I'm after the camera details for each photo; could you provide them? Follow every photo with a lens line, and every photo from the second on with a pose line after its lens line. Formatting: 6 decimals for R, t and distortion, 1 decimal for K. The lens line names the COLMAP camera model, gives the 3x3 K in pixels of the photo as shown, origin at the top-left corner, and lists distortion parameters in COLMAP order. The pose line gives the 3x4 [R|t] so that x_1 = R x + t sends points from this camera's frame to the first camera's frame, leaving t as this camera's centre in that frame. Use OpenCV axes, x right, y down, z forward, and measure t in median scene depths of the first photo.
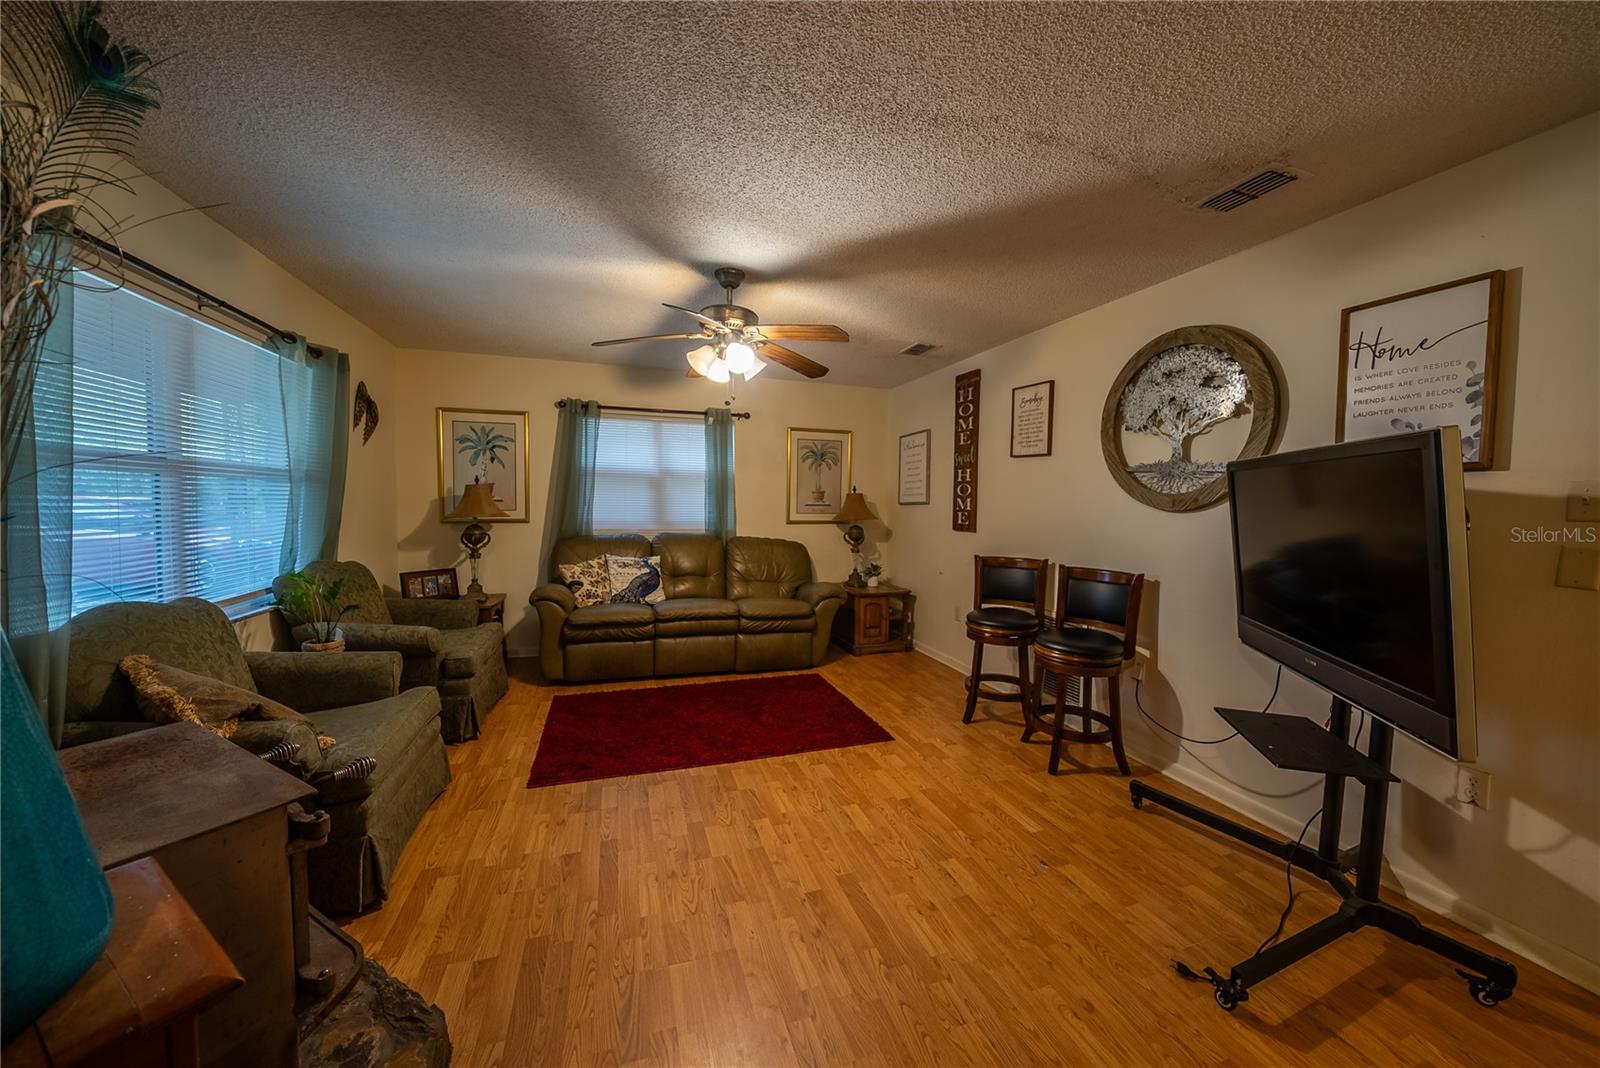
lens RADIAL K [[562.7, 0, 807.0], [0, 562.7, 525.9], [0, 0, 1]] dist [-0.027621, 0.004358]
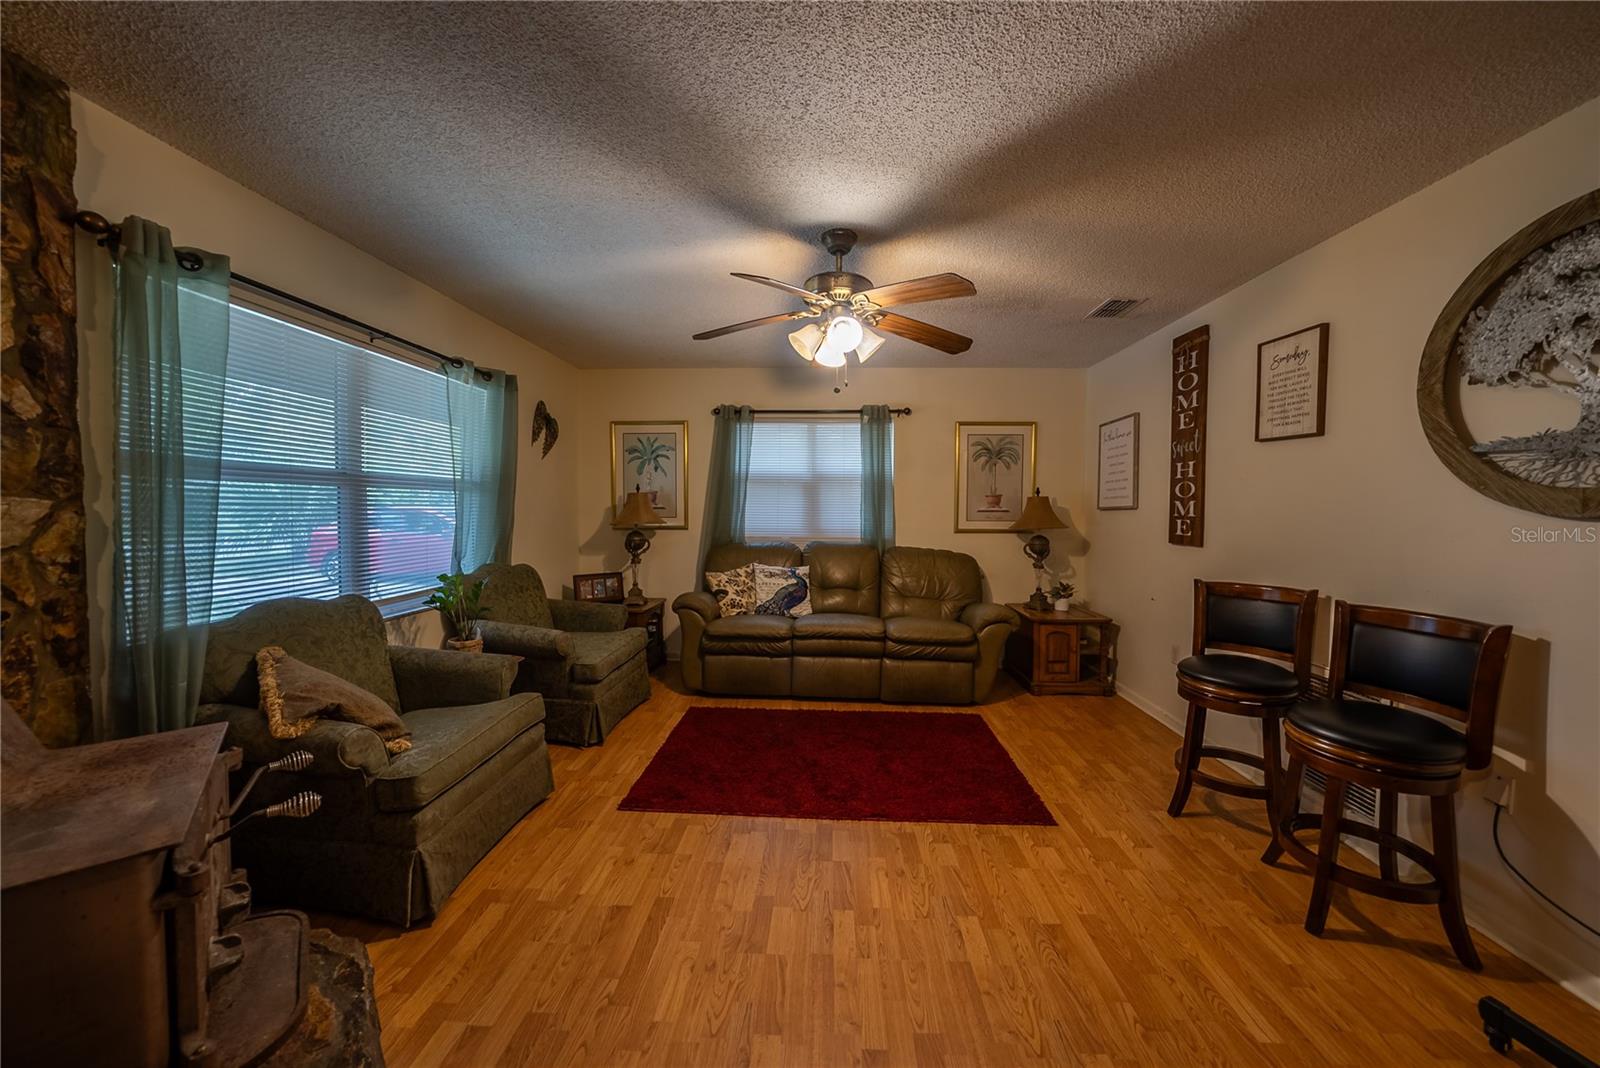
lens RADIAL K [[562.7, 0, 807.0], [0, 562.7, 525.9], [0, 0, 1]] dist [-0.027621, 0.004358]
pose [[0.931863, 0.004640, -0.362780, 0.114107], [-0.008917, 0.999909, -0.010116, -0.005862], [0.362700, 0.012662, 0.931820, 0.186878]]
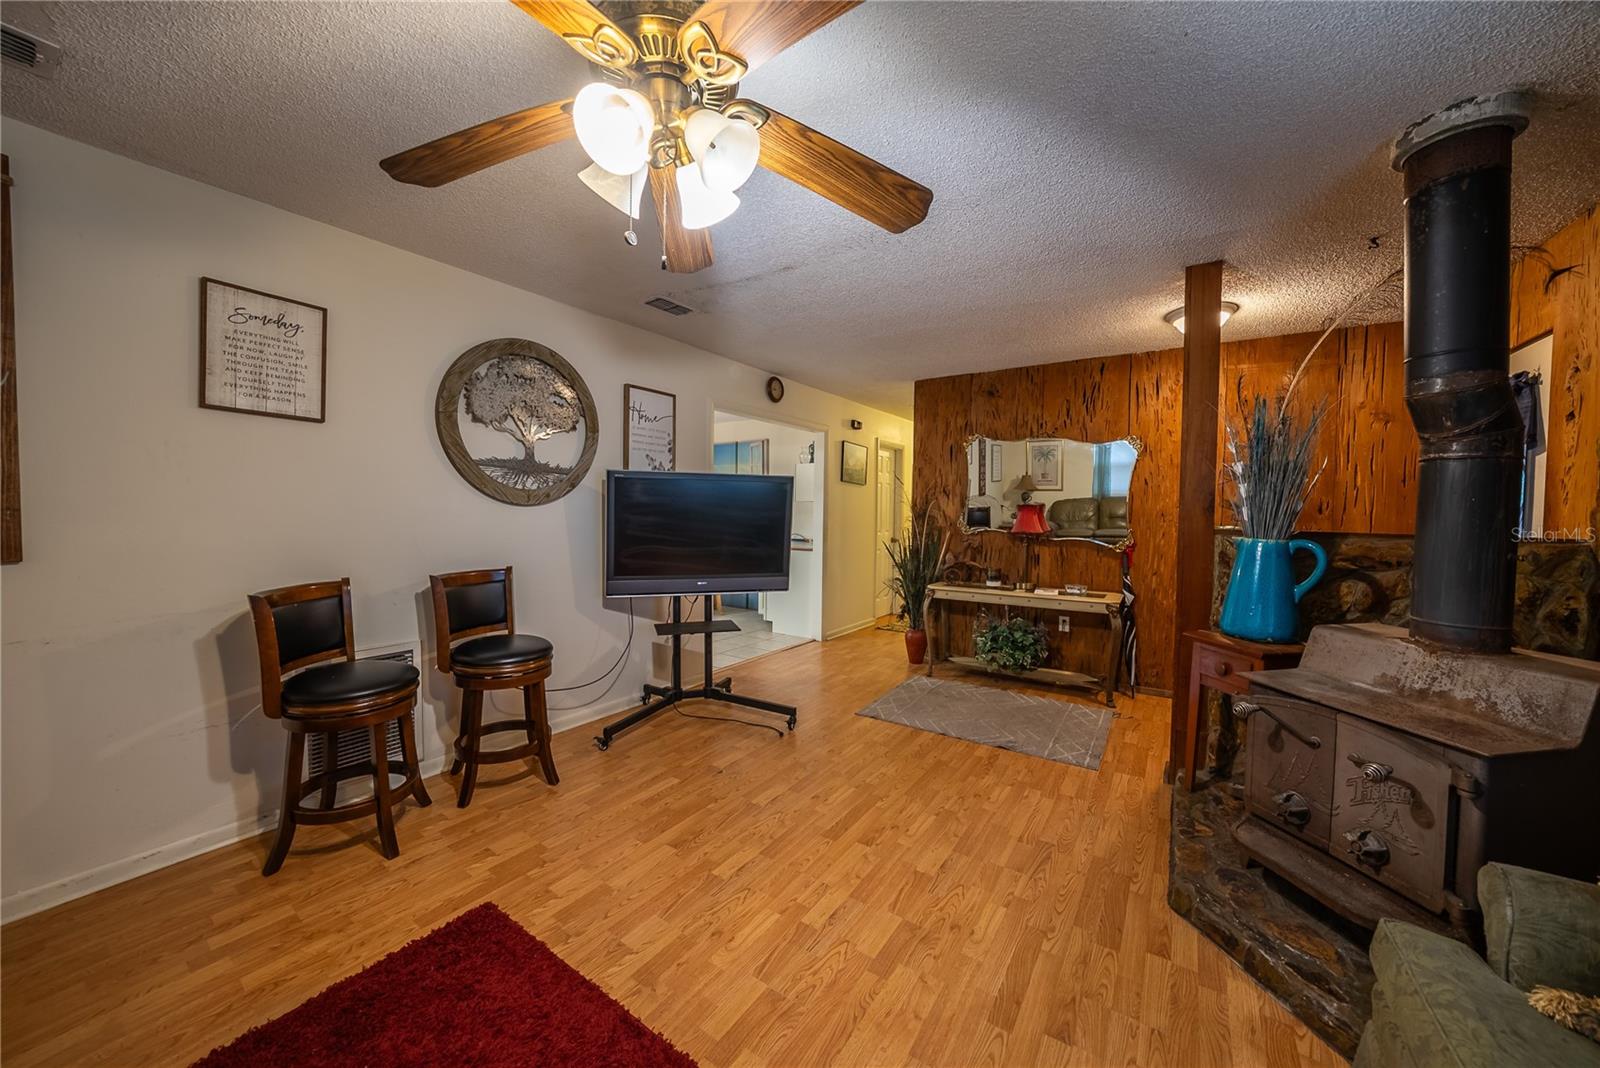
lens RADIAL K [[562.7, 0, 807.0], [0, 562.7, 525.9], [0, 0, 1]] dist [-0.027621, 0.004358]
pose [[-0.604995, -0.050682, 0.794614, -0.497282], [0.010473, 0.997379, 0.071588, -0.052132], [-0.796160, 0.051632, -0.602879, 1.088327]]
